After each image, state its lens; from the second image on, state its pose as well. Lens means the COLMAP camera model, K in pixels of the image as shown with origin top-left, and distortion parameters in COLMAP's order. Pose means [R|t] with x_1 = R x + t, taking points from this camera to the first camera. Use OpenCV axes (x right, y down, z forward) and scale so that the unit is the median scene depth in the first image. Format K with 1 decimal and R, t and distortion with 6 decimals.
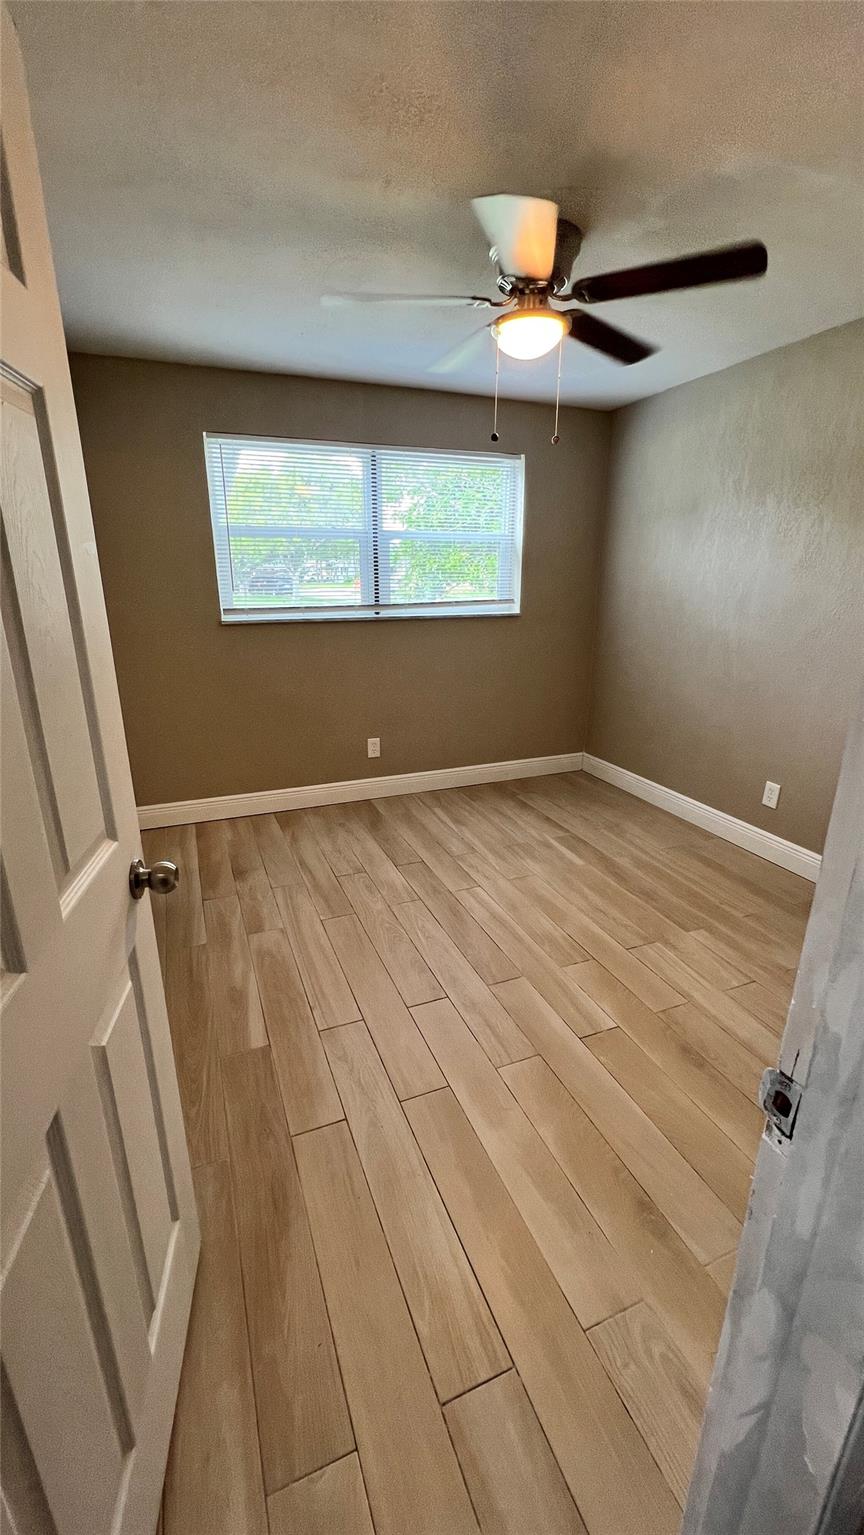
lens RADIAL K [[617.0, 0, 426.9], [0, 617.0, 761.5], [0, 0, 1]] dist [0.001908, 0.000268]
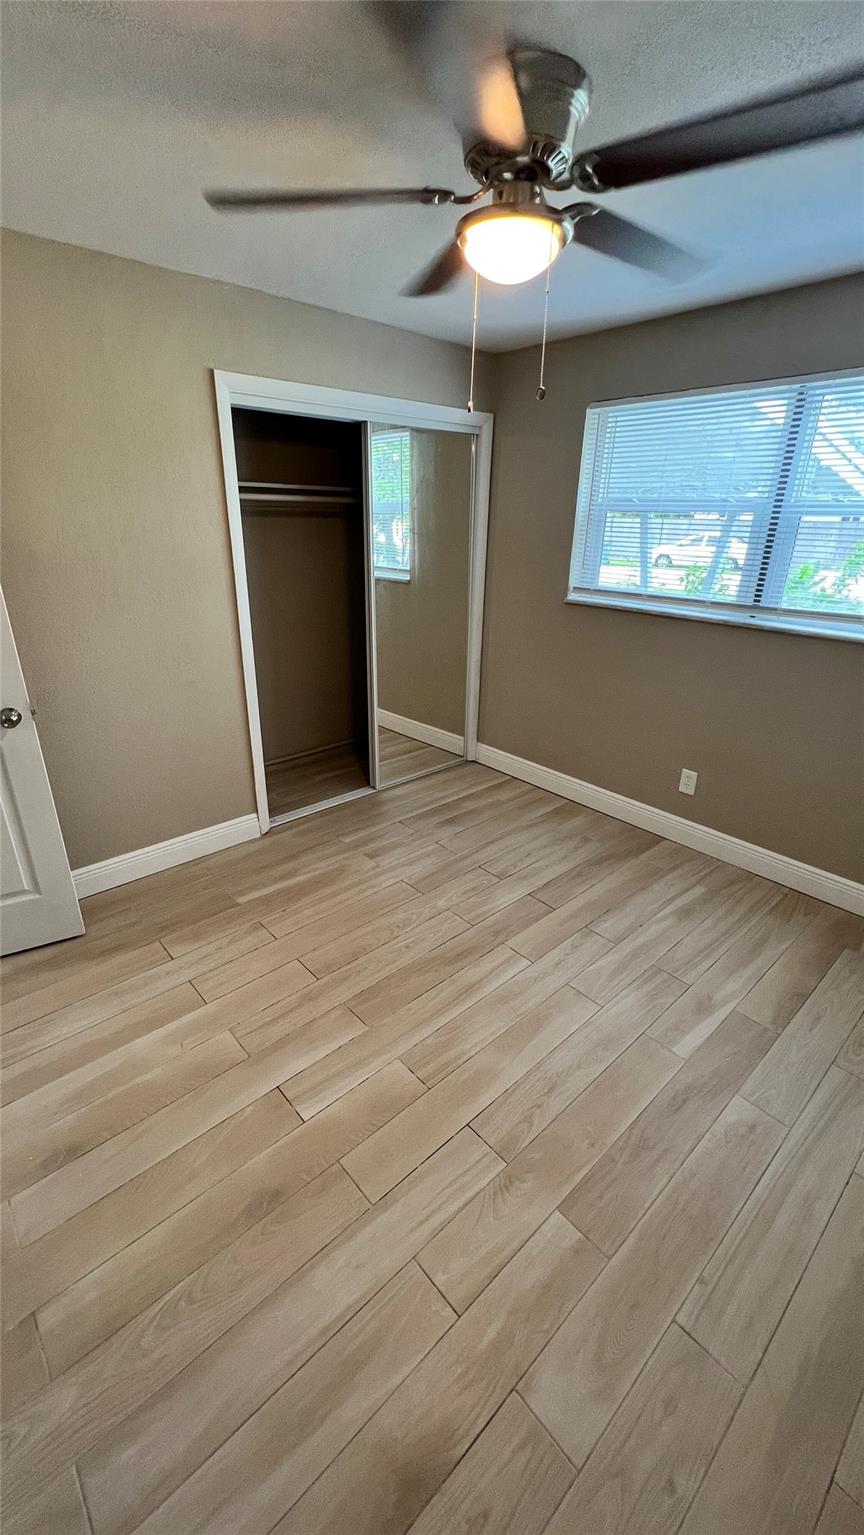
lens RADIAL K [[617.0, 0, 426.9], [0, 617.0, 761.5], [0, 0, 1]] dist [0.001908, 0.000268]
pose [[0.343467, 0.361667, -0.866734, 0.625075], [-0.290207, 0.918583, 0.268300, -0.212299], [0.893202, 0.159381, 0.420461, 0.471865]]
